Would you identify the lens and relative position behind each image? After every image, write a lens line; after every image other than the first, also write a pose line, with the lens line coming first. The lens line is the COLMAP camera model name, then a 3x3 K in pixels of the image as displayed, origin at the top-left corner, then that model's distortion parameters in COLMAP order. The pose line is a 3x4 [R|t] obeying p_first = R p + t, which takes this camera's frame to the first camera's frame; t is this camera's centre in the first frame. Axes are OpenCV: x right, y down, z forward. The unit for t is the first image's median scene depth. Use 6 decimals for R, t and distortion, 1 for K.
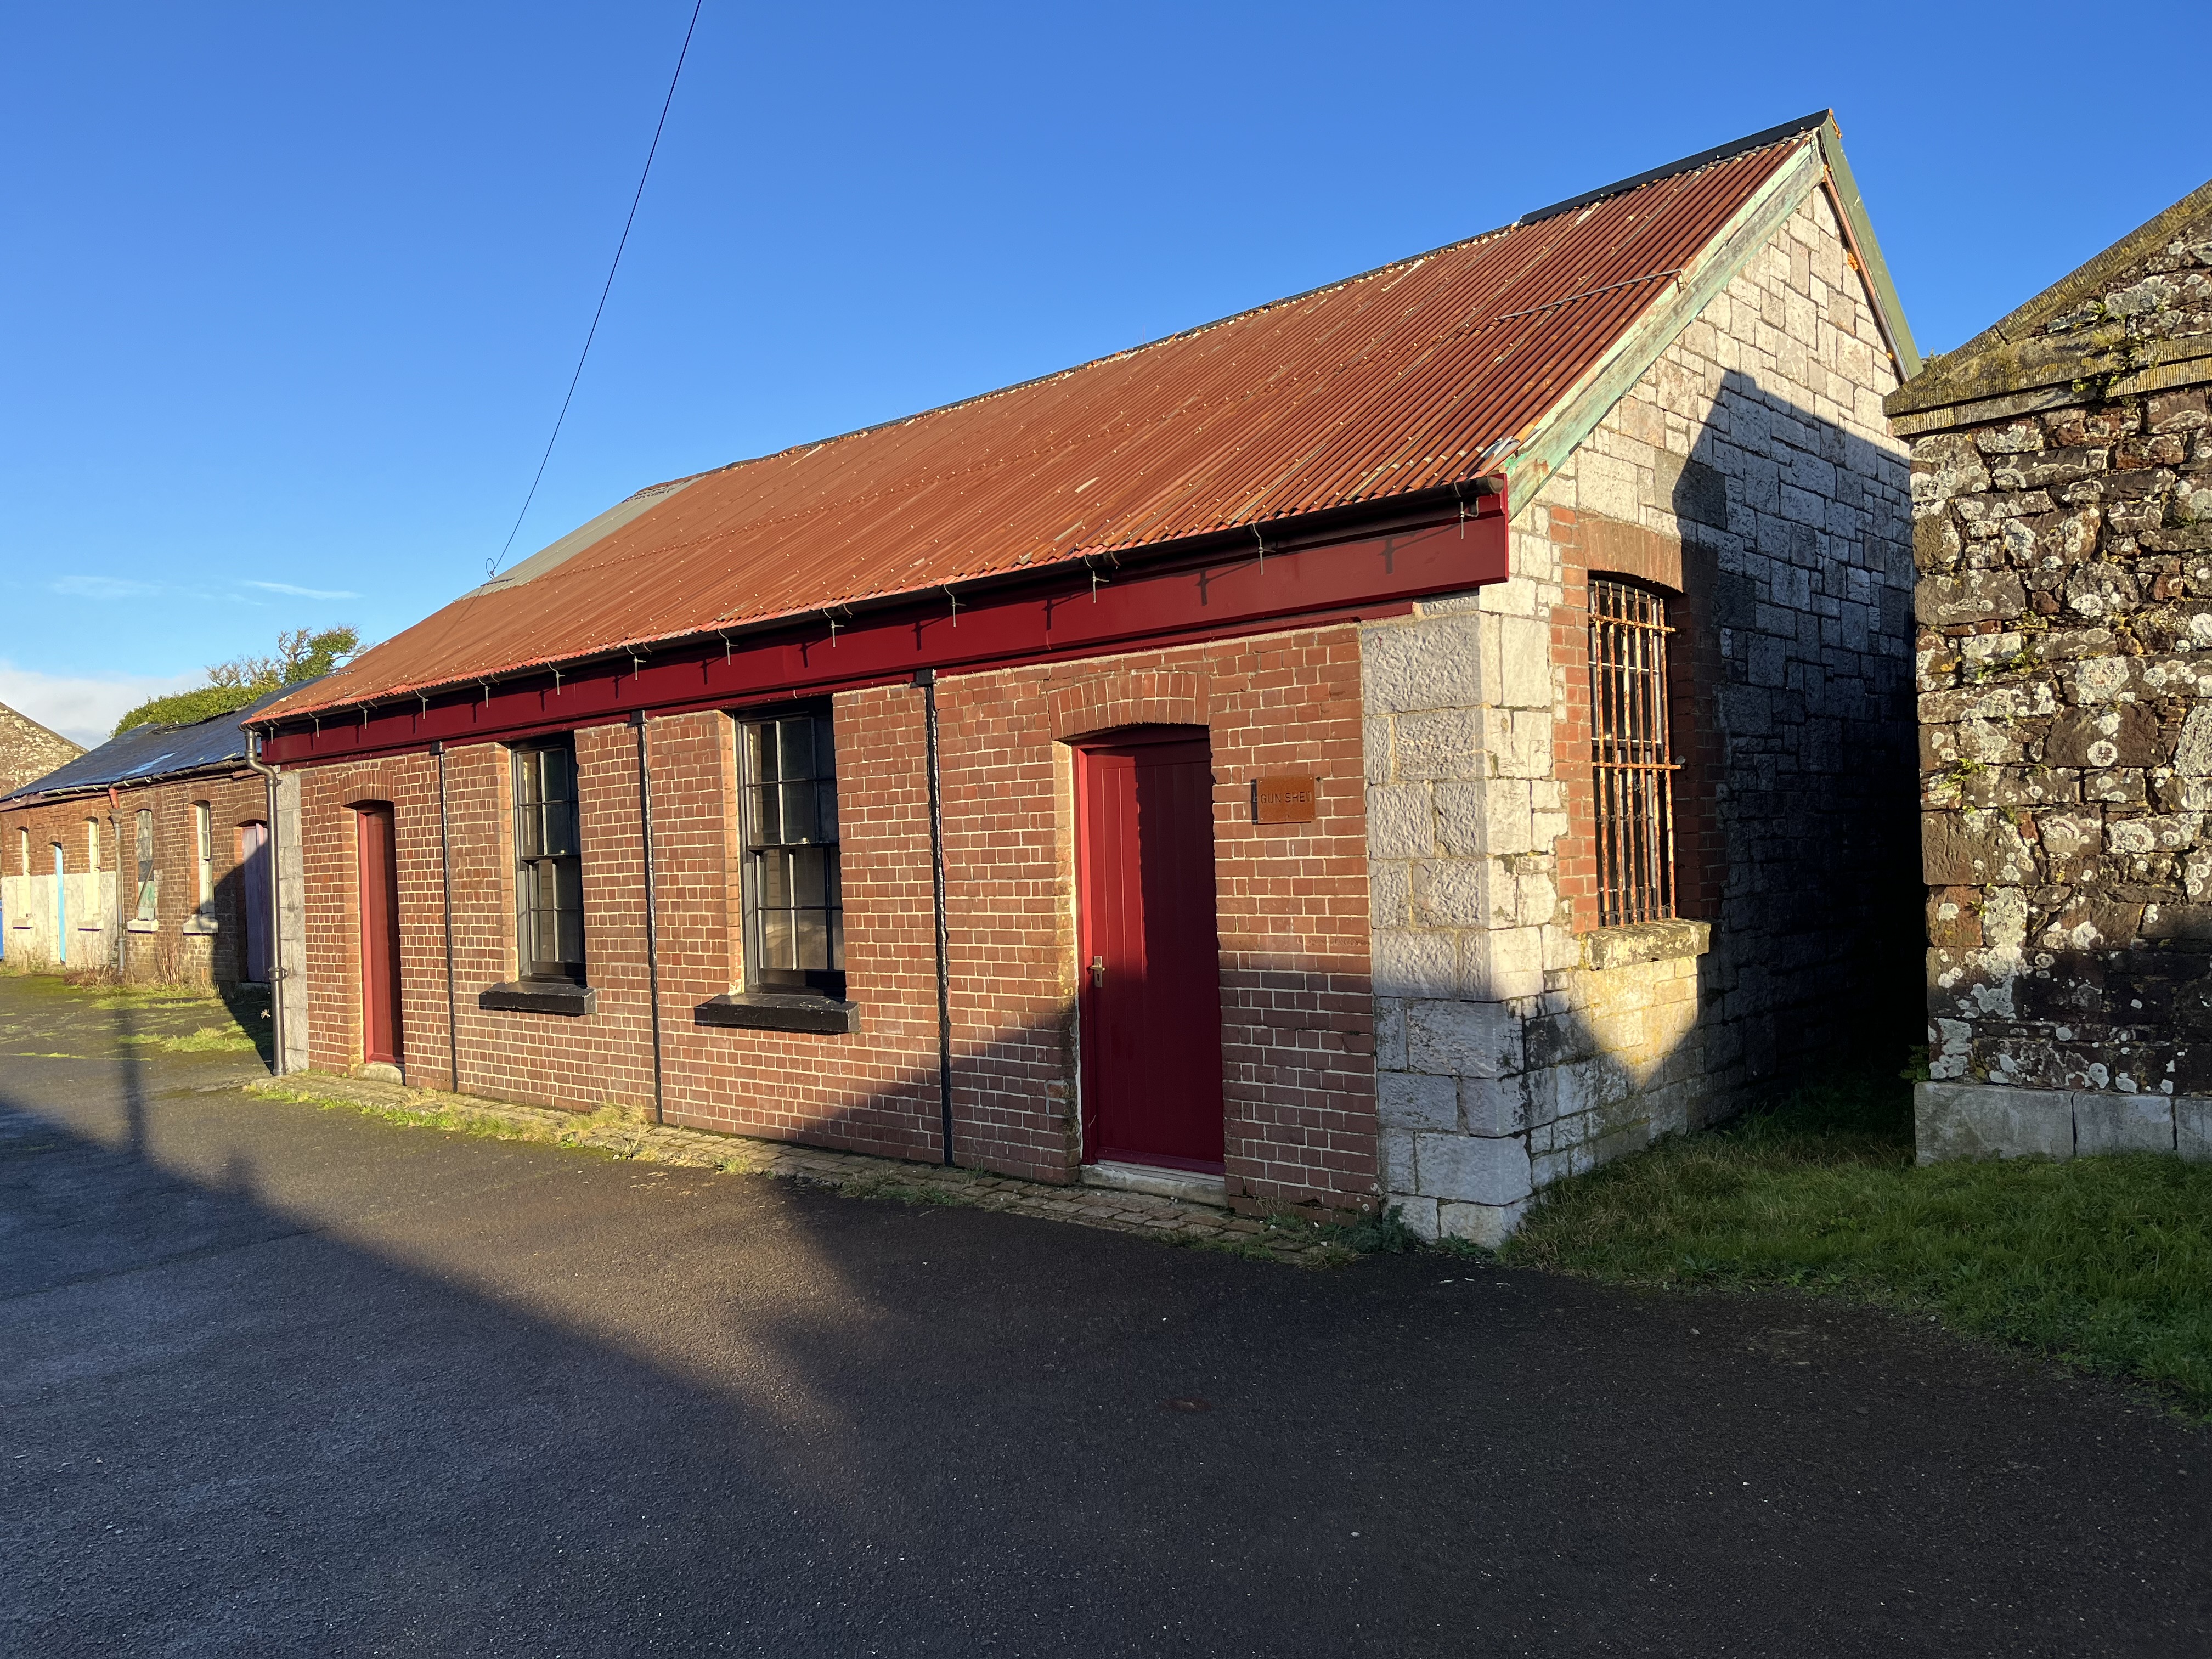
lens RADIAL K [[1661.0, 0, 1099.2], [0, 1661.0, 804.0], [0, 0, 1]] dist [0.063905, -0.085037]
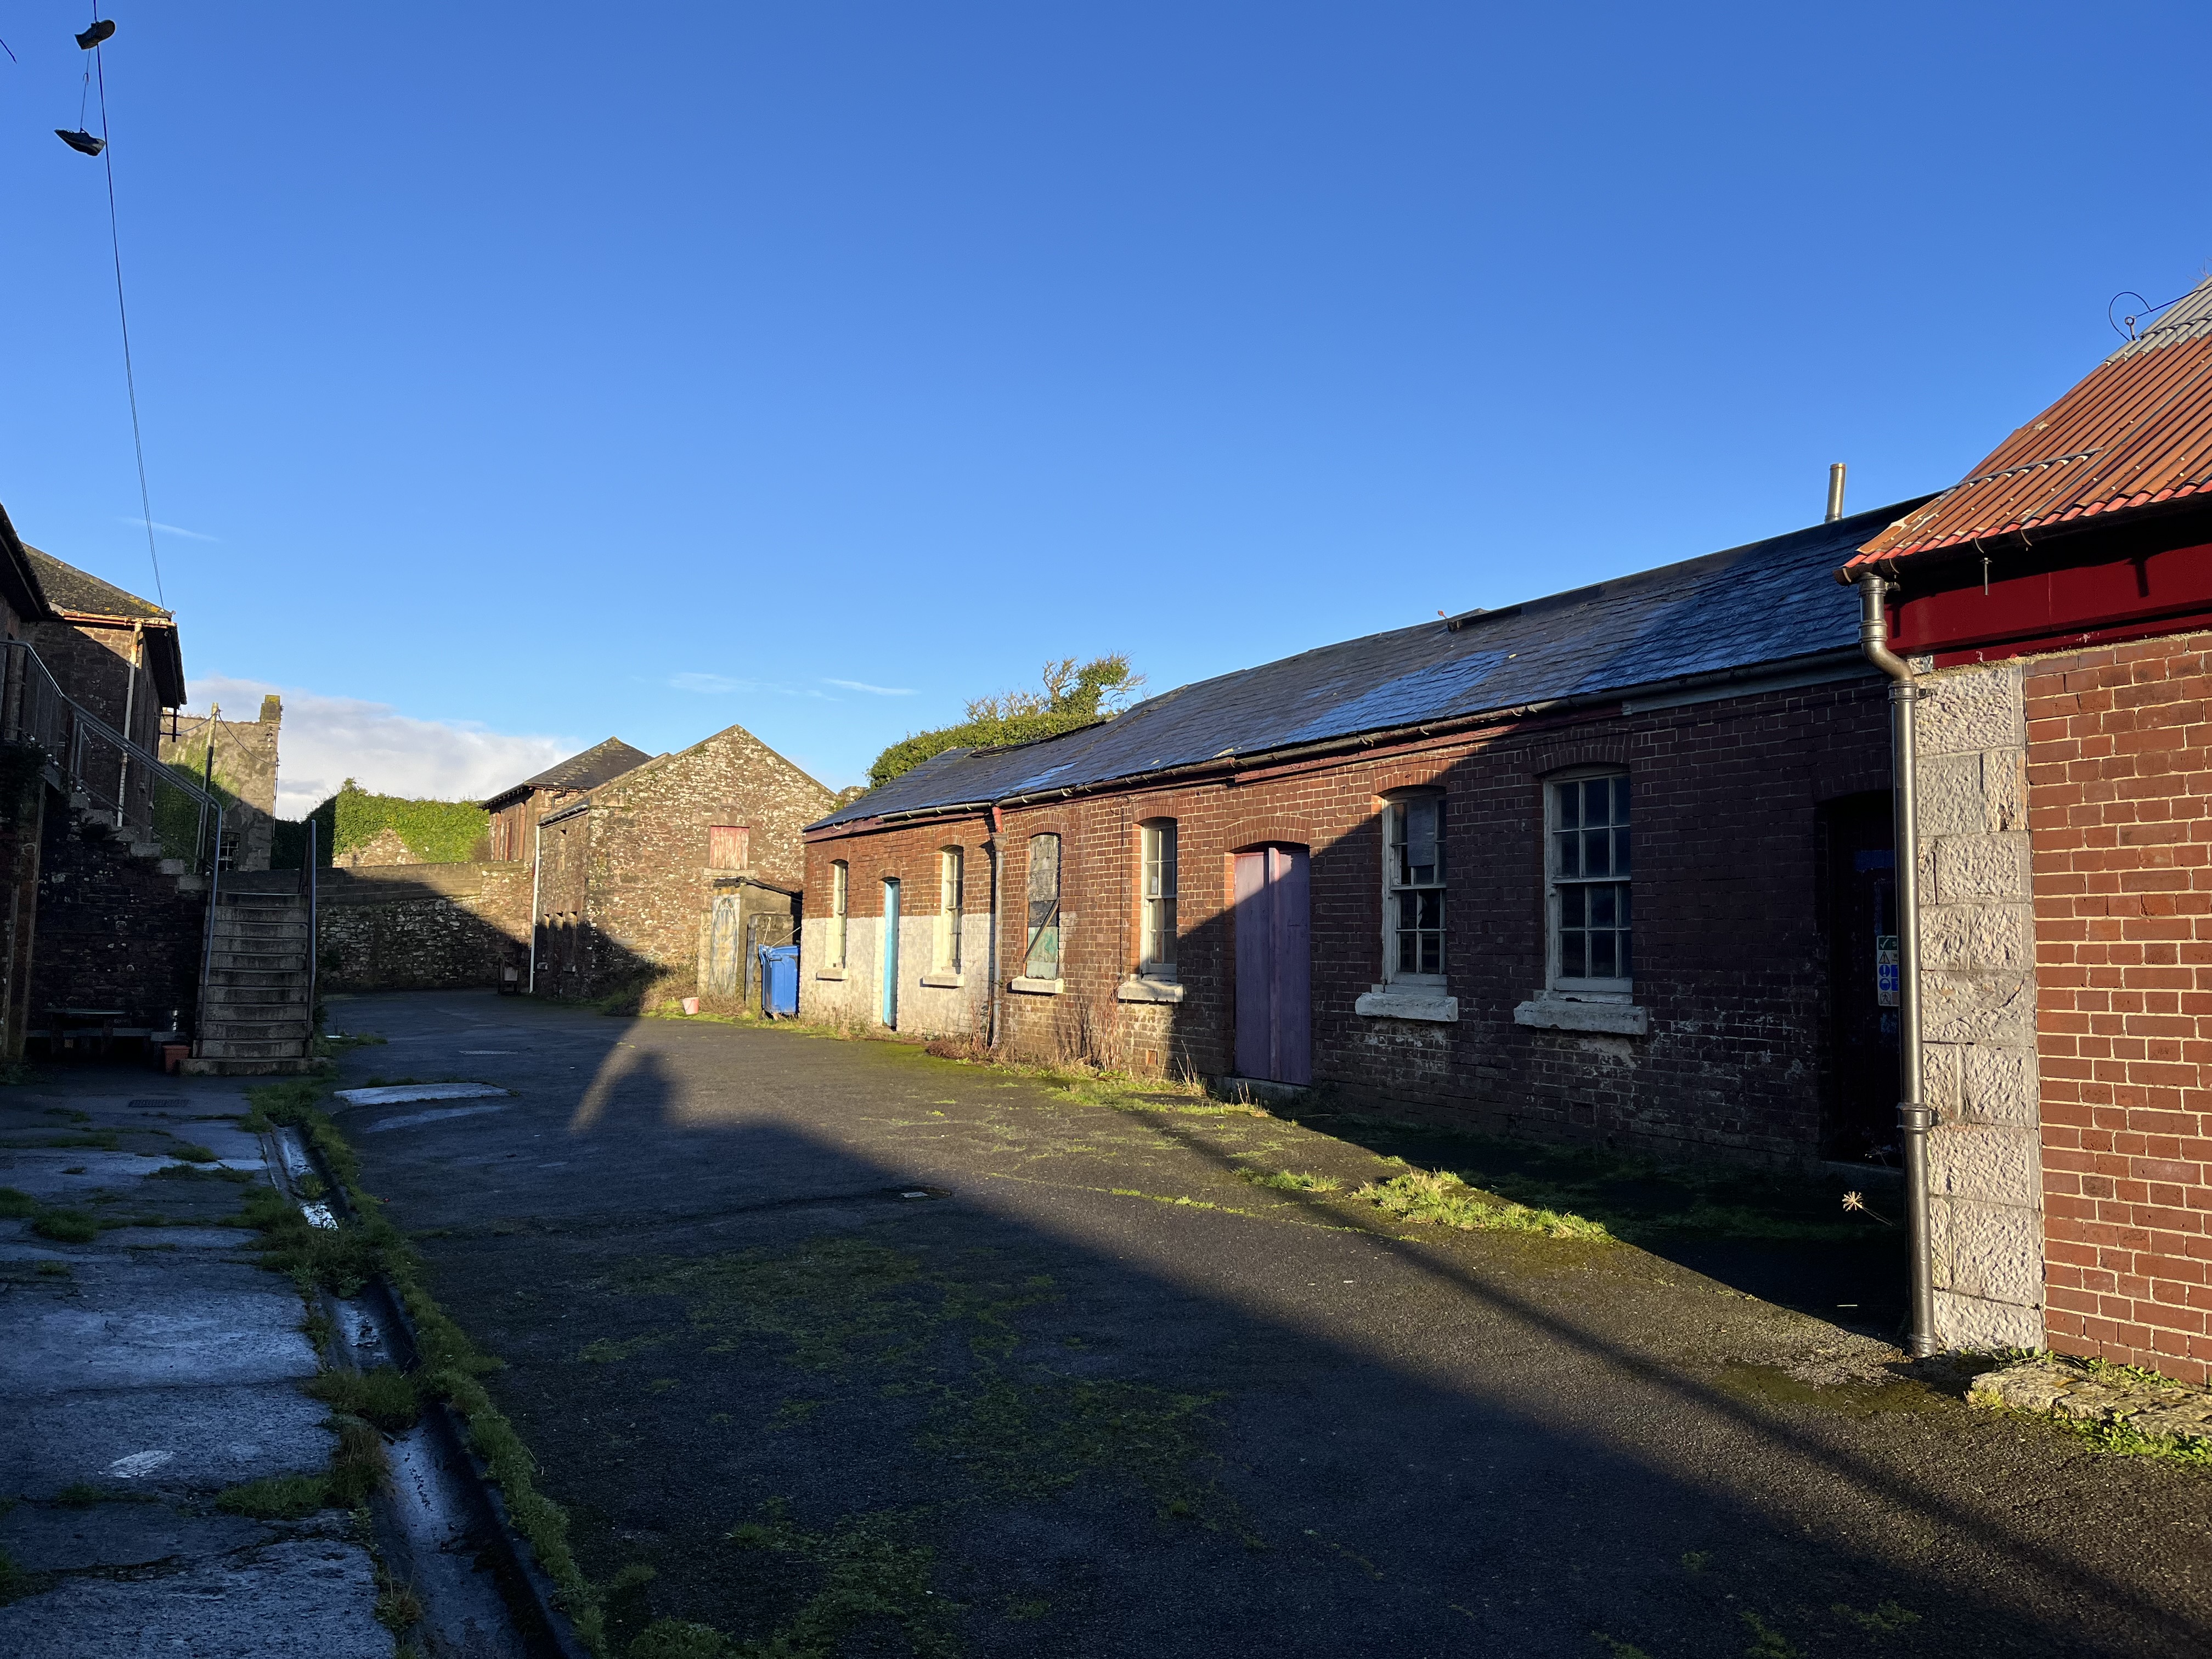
lens RADIAL K [[1675.0, 0, 1096.9], [0, 1675.0, 807.8], [0, 0, 1]] dist [0.045795, -0.076226]
pose [[0.953100, 0.029197, -0.301244, -0.564080], [-0.046470, 0.997651, -0.050332, 0.051601], [0.299067, 0.061971, 0.952218, 0.498697]]
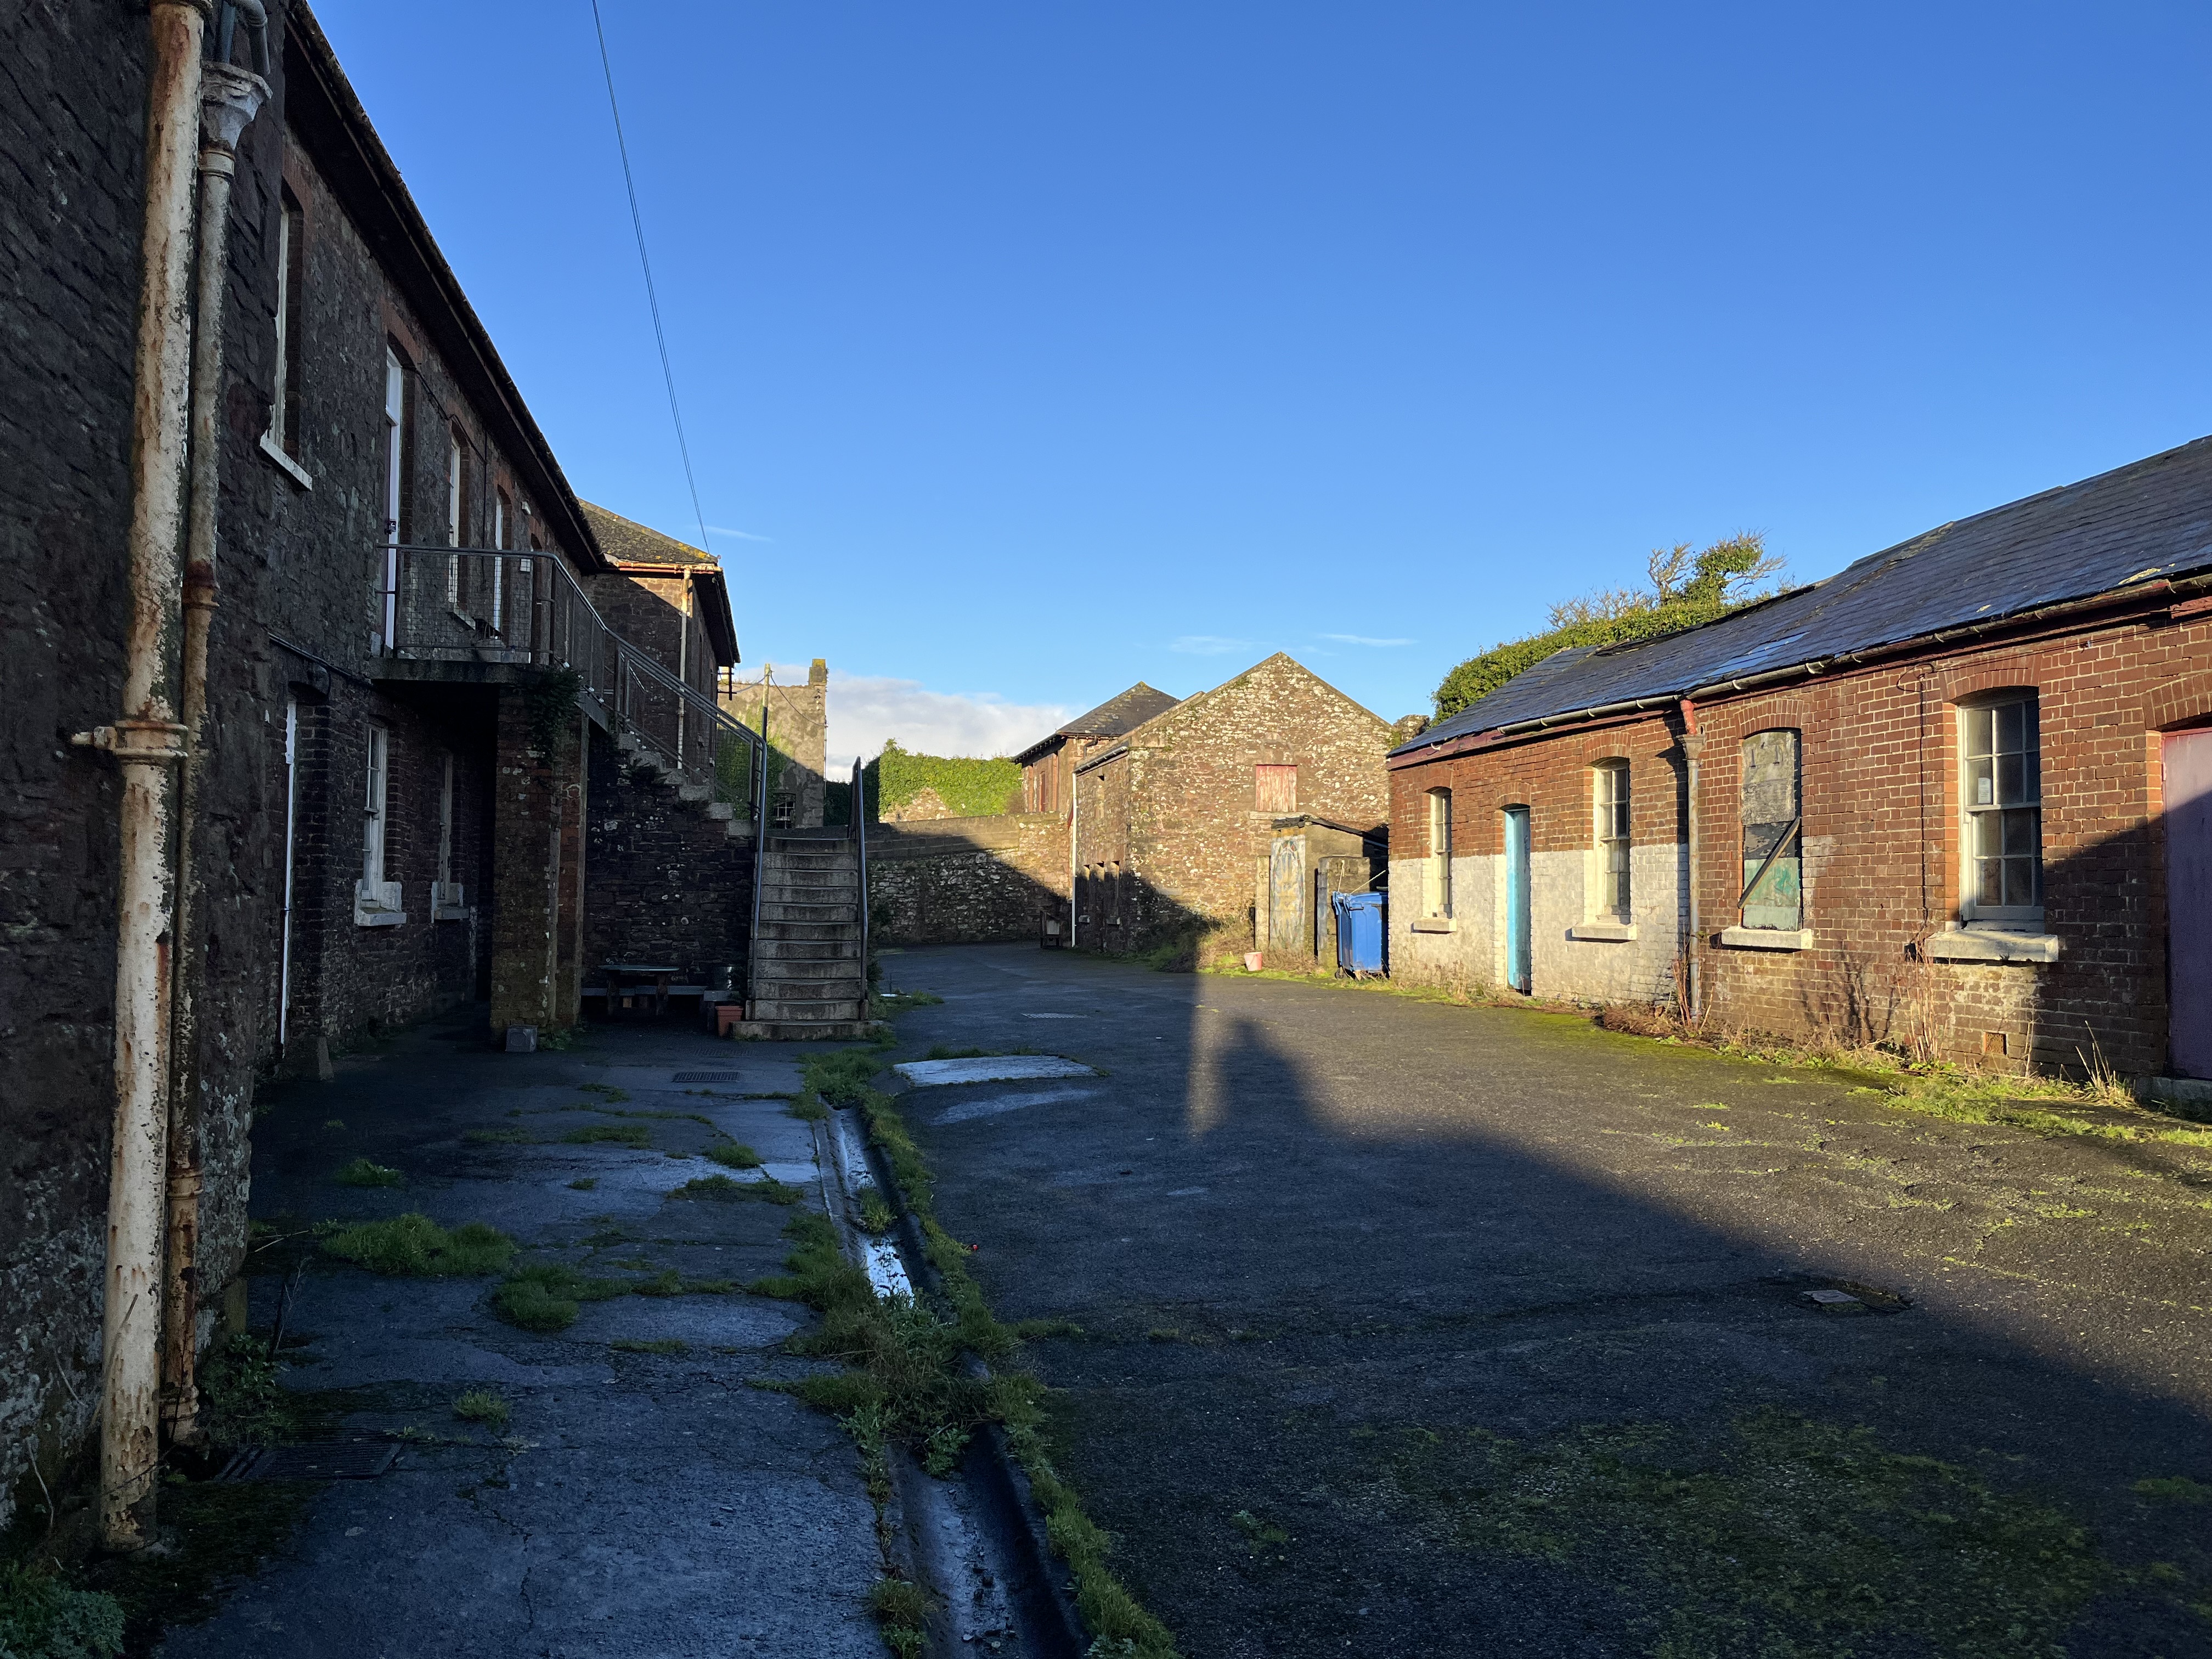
lens RADIAL K [[1678.9, 0, 1076.9], [0, 1678.9, 828.6], [0, 0, 1]] dist [0.069648, -0.099966]
pose [[0.818150, 0.020339, -0.574645, -0.772735], [-0.025004, 0.999687, -0.000216, 0.074538], [0.574461, 0.014546, 0.818403, 0.729576]]
